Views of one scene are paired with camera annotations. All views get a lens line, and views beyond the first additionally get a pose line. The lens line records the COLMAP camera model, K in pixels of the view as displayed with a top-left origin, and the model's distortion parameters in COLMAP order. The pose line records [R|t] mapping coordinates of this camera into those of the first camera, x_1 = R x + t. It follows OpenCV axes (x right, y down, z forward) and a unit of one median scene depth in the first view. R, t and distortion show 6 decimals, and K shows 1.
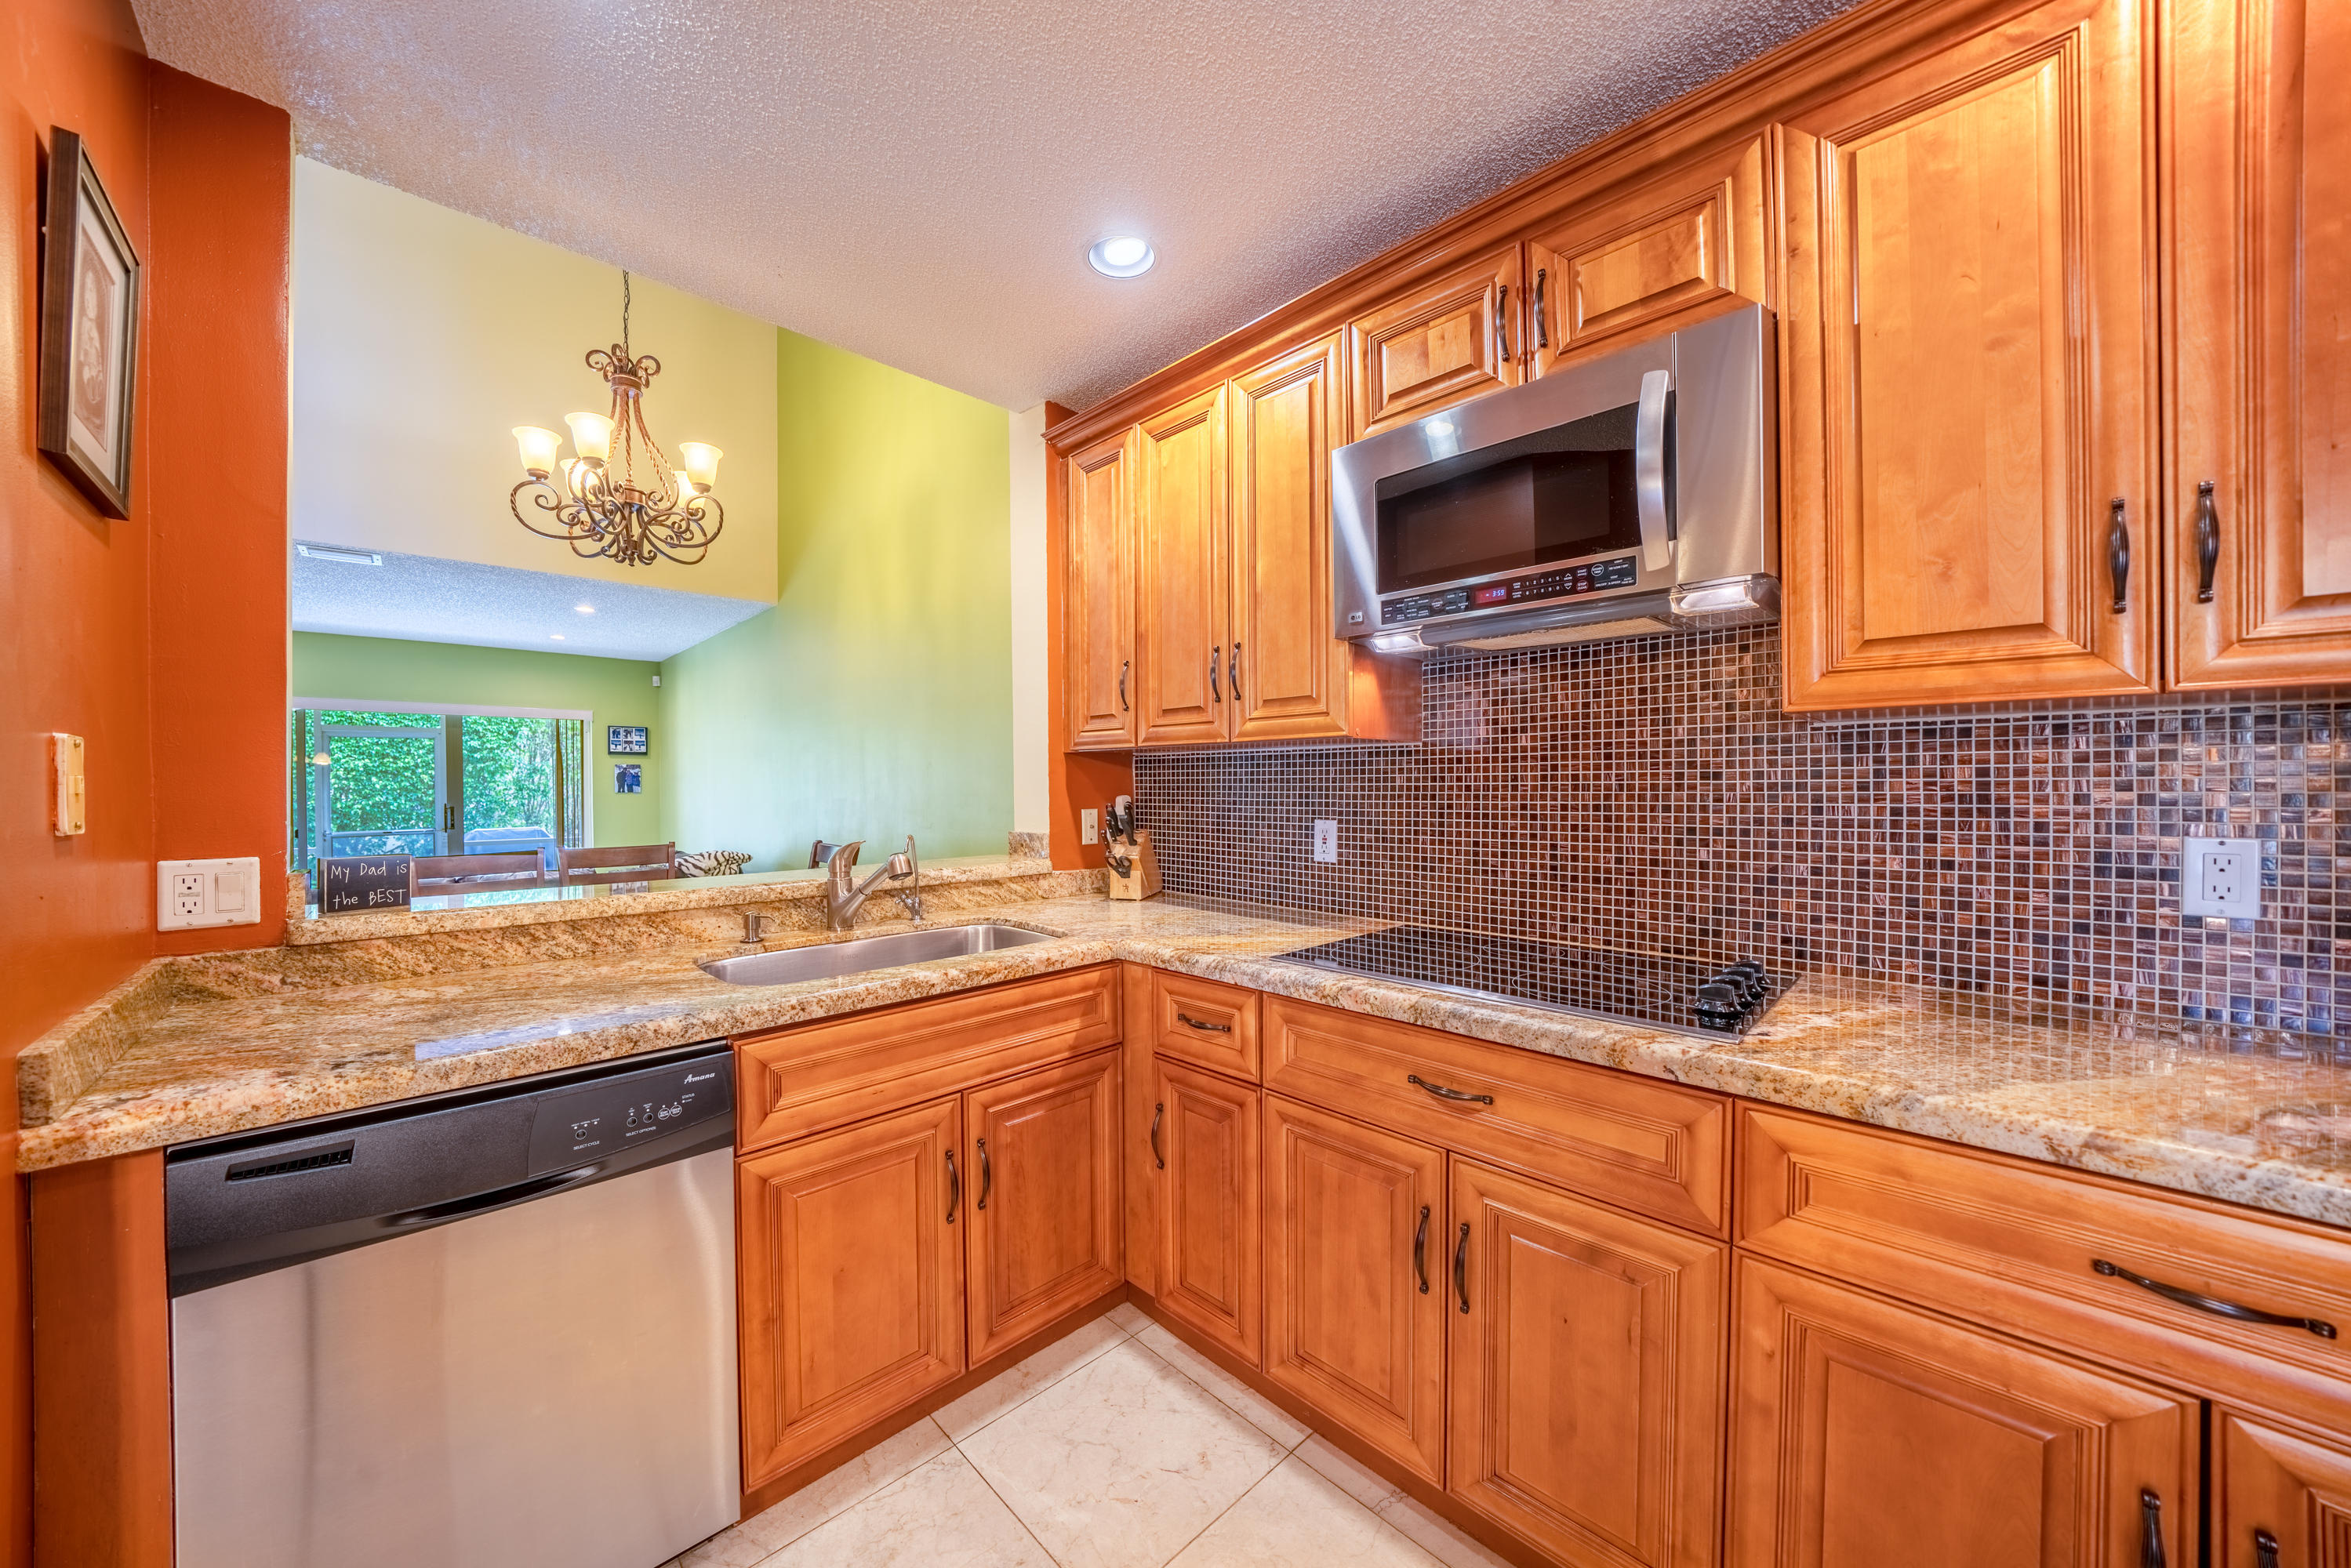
lens RADIAL K [[811.4, 0, 1178.6], [0, 811.4, 790.6], [0, 0, 1]] dist [-0.026032, 0.003220]
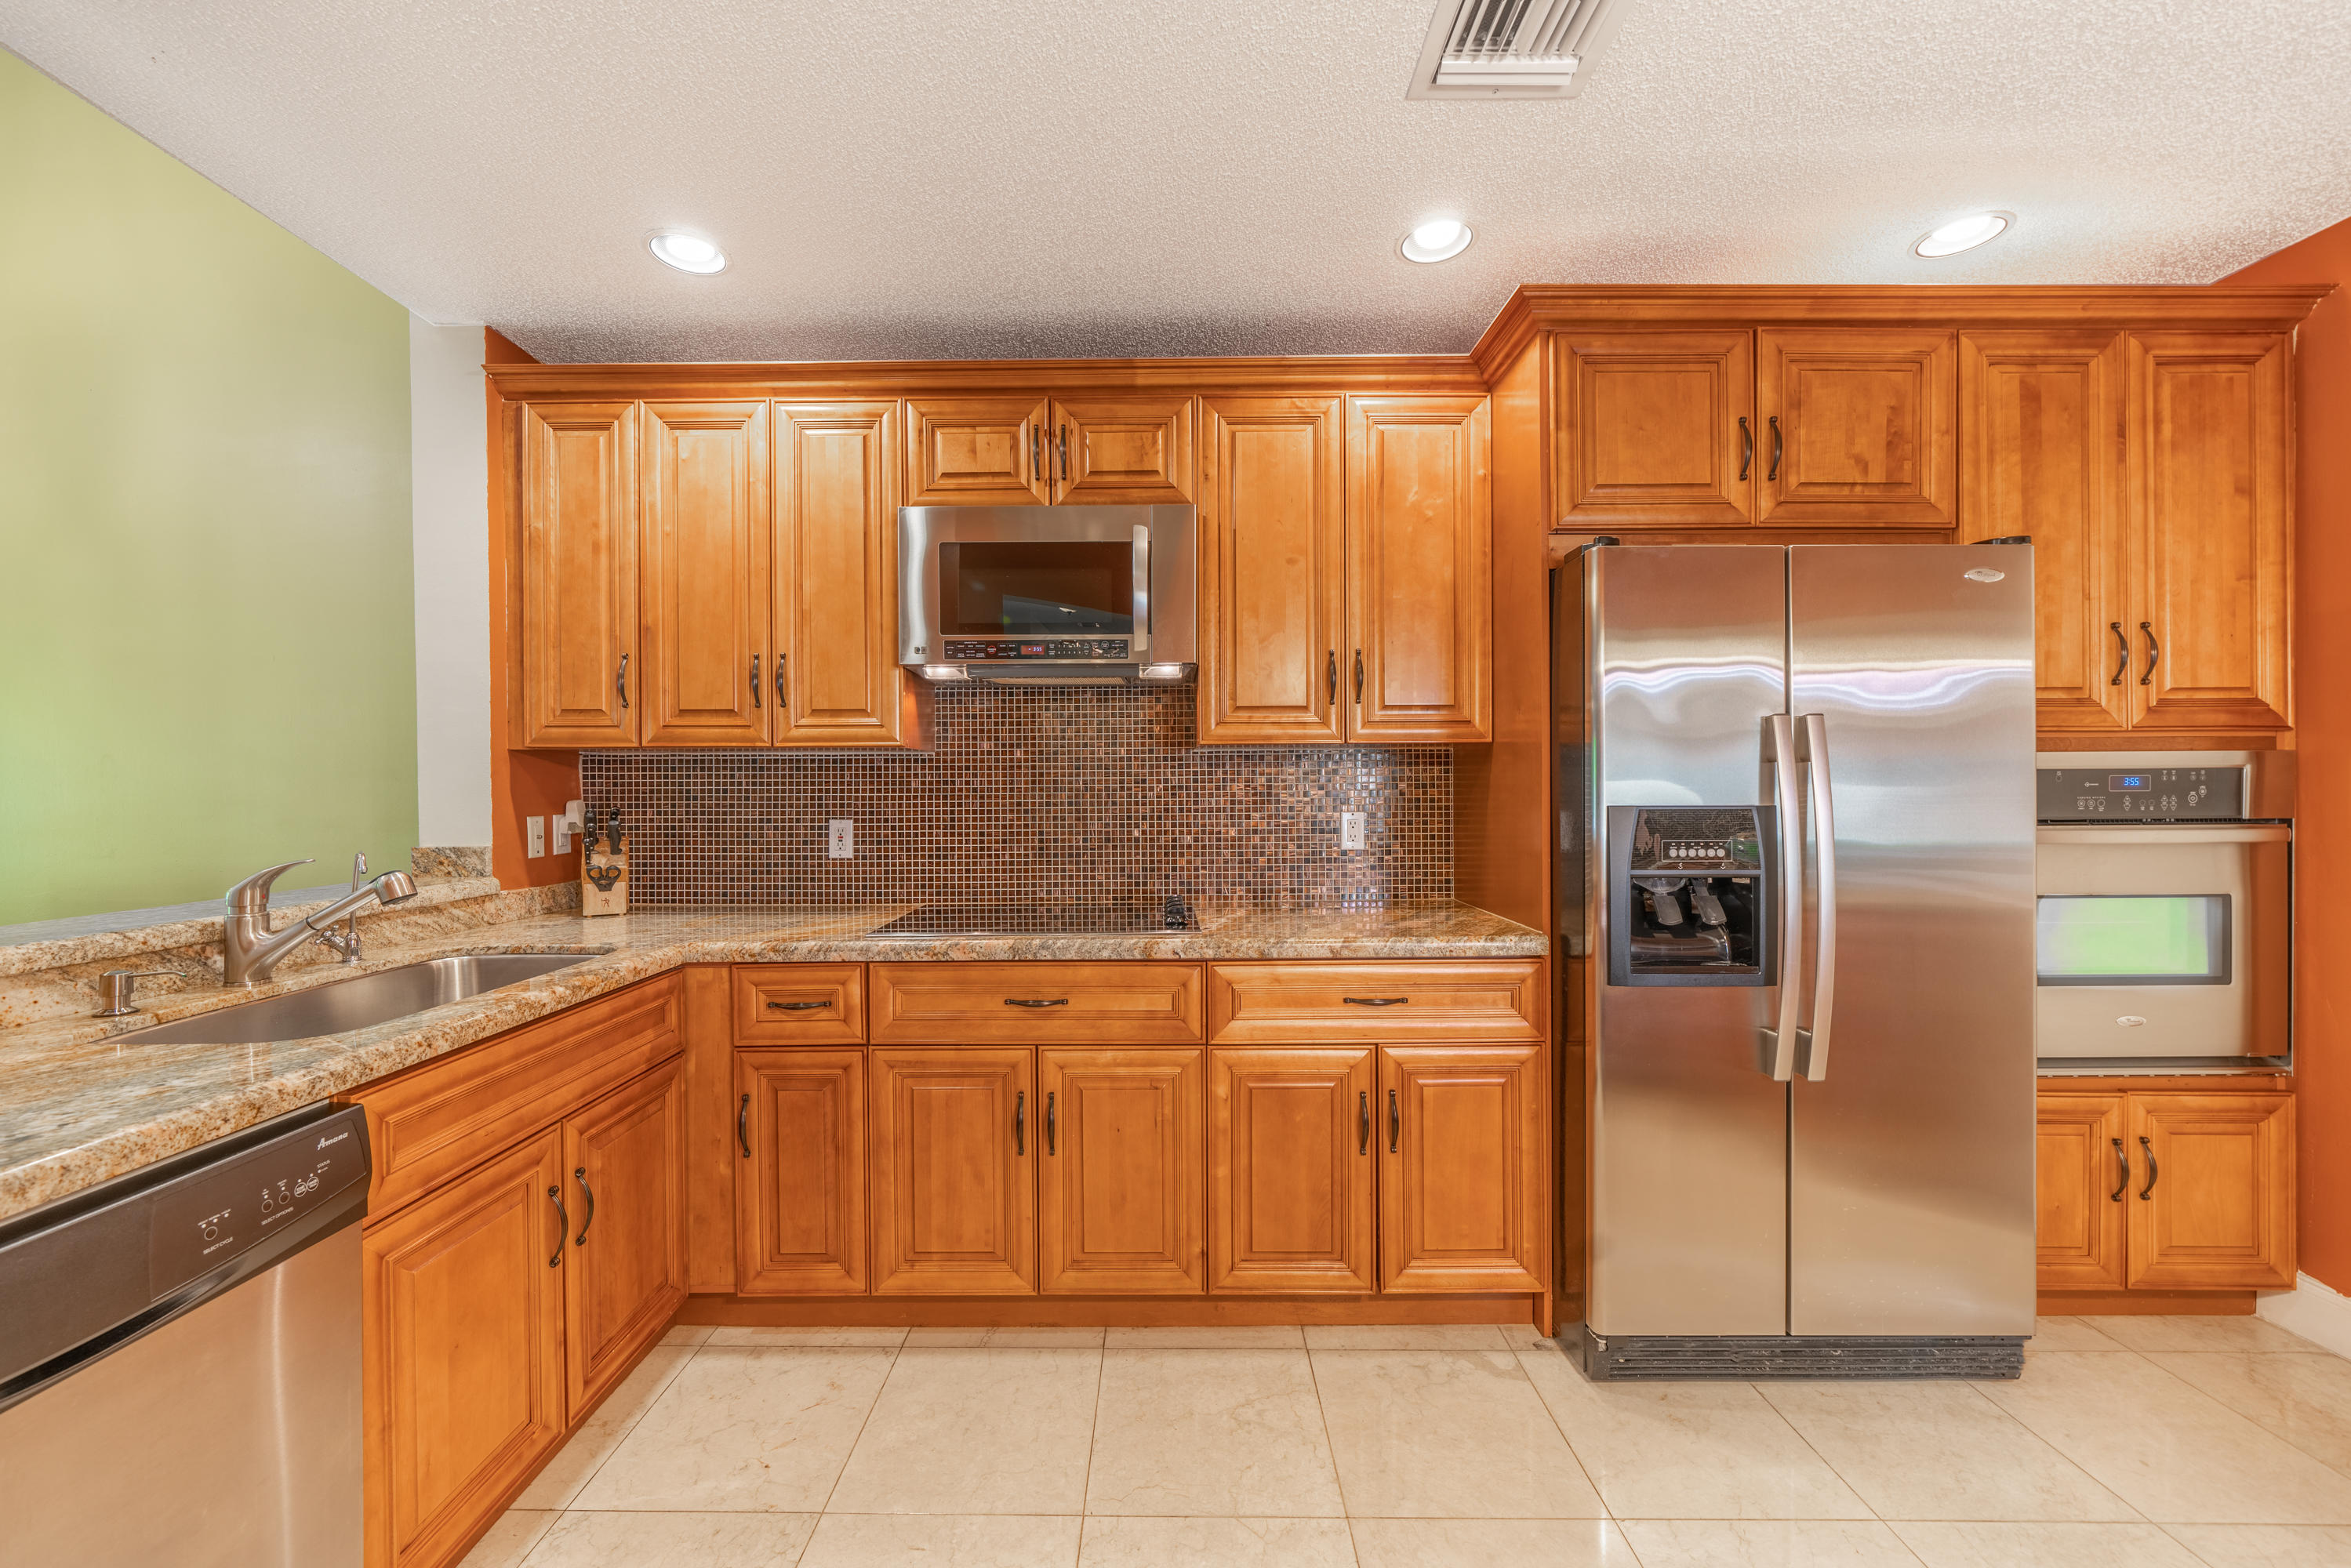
lens RADIAL K [[911.1, 0, 1159.3], [0, 911.1, 788.4], [0, 0, 1]] dist [0.000475, 0.000002]
pose [[0.688318, -0.000472, 0.725409, -0.550509], [0.007262, 0.999954, -0.006240, 0.006242], [-0.725373, 0.009564, 0.688290, -0.211983]]
